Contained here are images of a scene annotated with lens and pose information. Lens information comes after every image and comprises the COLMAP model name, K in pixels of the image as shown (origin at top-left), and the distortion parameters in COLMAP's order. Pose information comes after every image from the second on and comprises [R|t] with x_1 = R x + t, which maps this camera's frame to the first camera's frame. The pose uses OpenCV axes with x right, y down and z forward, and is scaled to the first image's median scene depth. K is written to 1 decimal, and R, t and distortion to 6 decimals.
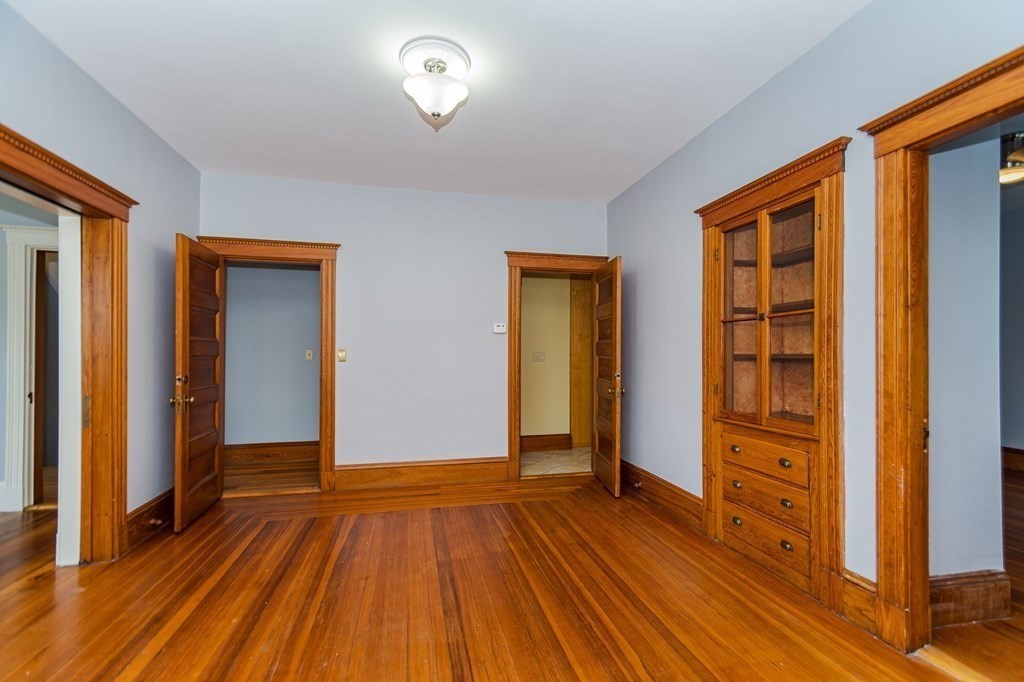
lens RADIAL K [[466.7, 0, 522.4], [0, 466.7, 350.9], [0, 0, 1]] dist [0.009162, 0.001427]
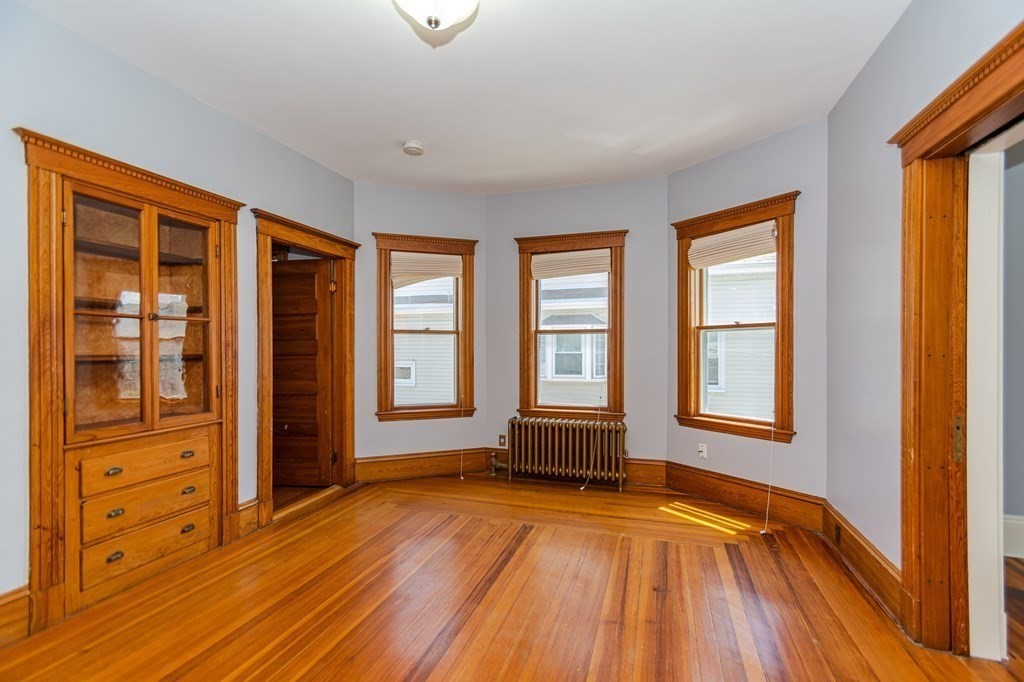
lens RADIAL K [[466.7, 0, 518.8], [0, 466.7, 345.6], [0, 0, 1]] dist [0.009162, 0.001427]
pose [[-0.861641, -0.006175, 0.507480, -0.703607], [-0.011919, 0.999896, -0.008070, -0.018660], [-0.507378, -0.013002, -0.861626, 1.639571]]
